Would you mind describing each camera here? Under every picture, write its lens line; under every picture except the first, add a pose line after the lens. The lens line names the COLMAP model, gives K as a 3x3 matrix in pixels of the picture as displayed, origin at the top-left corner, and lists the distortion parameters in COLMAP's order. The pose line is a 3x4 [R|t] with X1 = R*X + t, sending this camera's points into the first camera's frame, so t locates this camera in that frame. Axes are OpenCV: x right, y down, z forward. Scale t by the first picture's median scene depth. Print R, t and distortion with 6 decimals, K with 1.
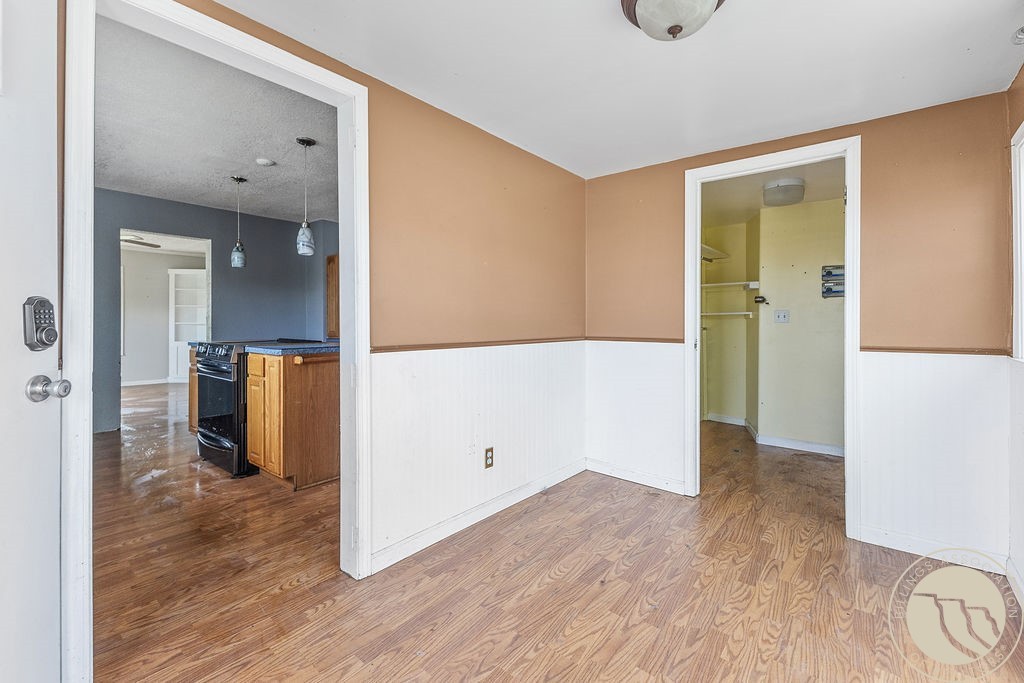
lens RADIAL K [[446.4, 0, 523.7], [0, 446.4, 322.9], [0, 0, 1]] dist [0.011084, 0.000789]
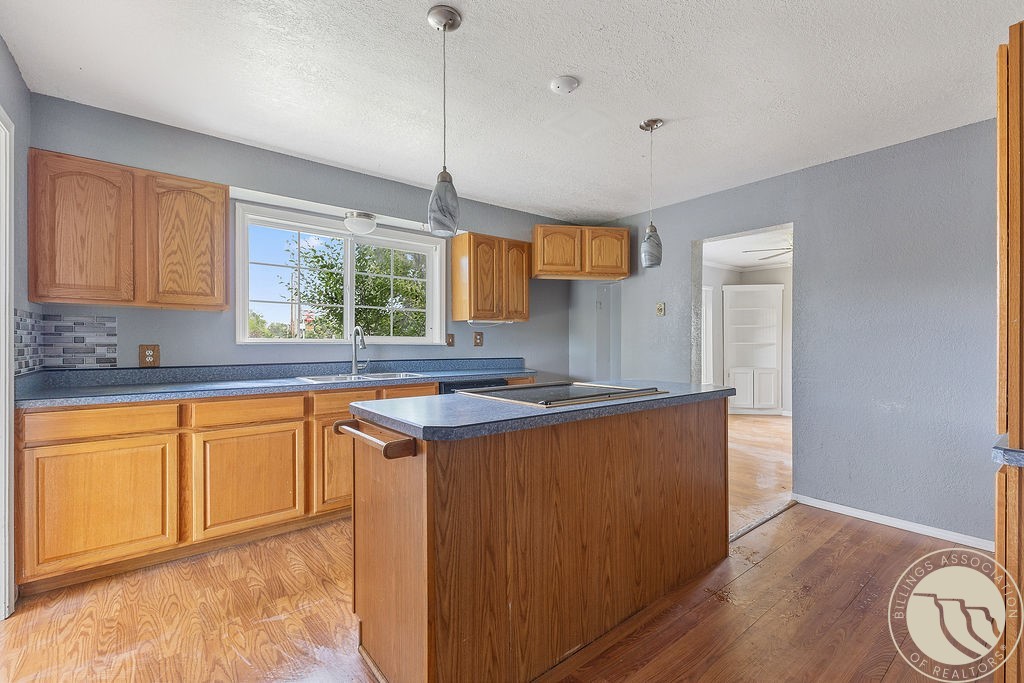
lens RADIAL K [[446.4, 0, 511.2], [0, 446.4, 343.3], [0, 0, 1]] dist [0.011084, 0.000789]
pose [[-0.232732, 0.001543, -0.972540, 0.010887], [-0.003366, 0.999991, 0.002392, -0.021949], [0.972535, 0.003830, -0.232725, 1.211395]]
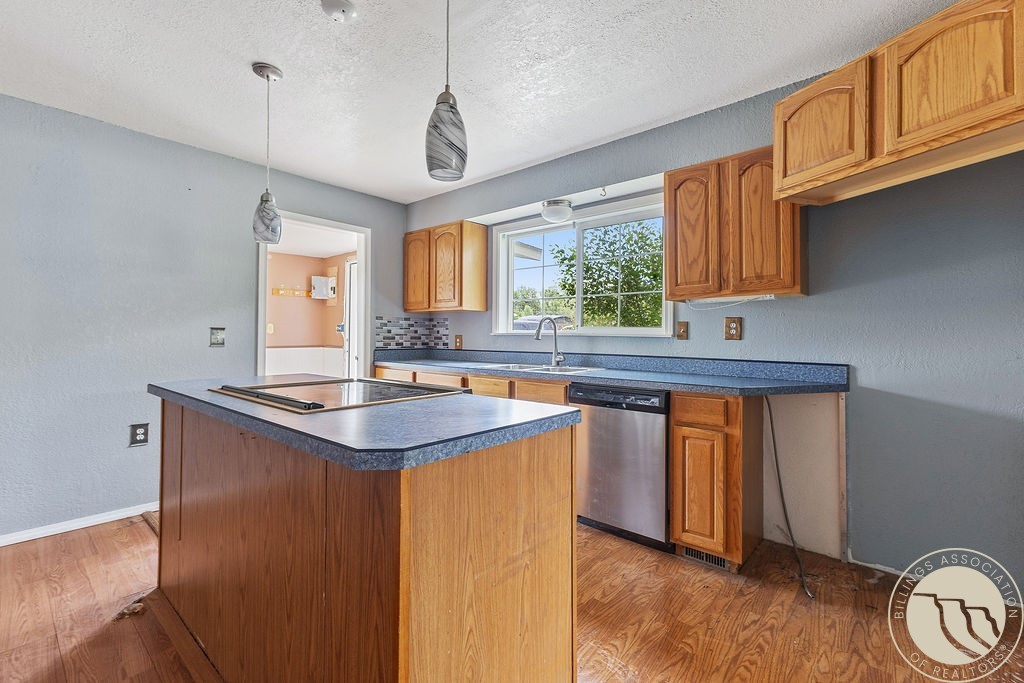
lens RADIAL K [[446.4, 0, 510.2], [0, 446.4, 330.4], [0, 0, 1]] dist [0.011084, 0.000789]
pose [[-0.999205, -0.001260, 0.039857, -0.859193], [-0.001436, 0.999989, -0.004398, -0.022968], [-0.039851, -0.004451, -0.999196, 1.645286]]
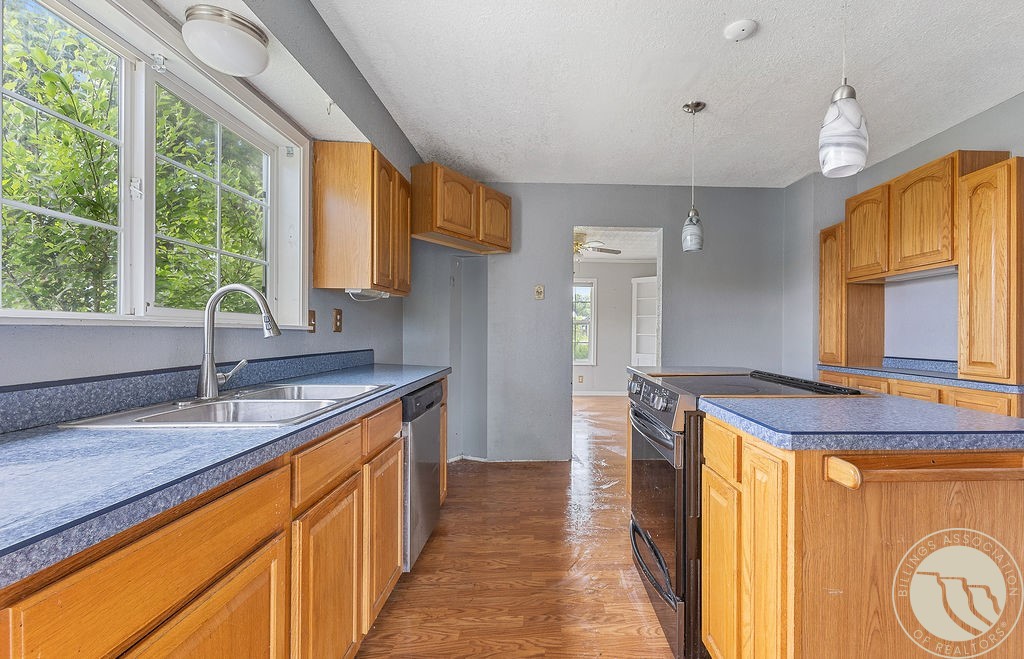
lens RADIAL K [[464.6, 0, 552.9], [0, 464.6, 330.5], [0, 0, 1]] dist [0.004590, 0.000337]
pose [[0.647918, 0.006561, -0.761682, -0.351716], [-0.010386, 0.999946, -0.000222, -0.015940], [0.761639, 0.008055, 0.647951, 0.569359]]
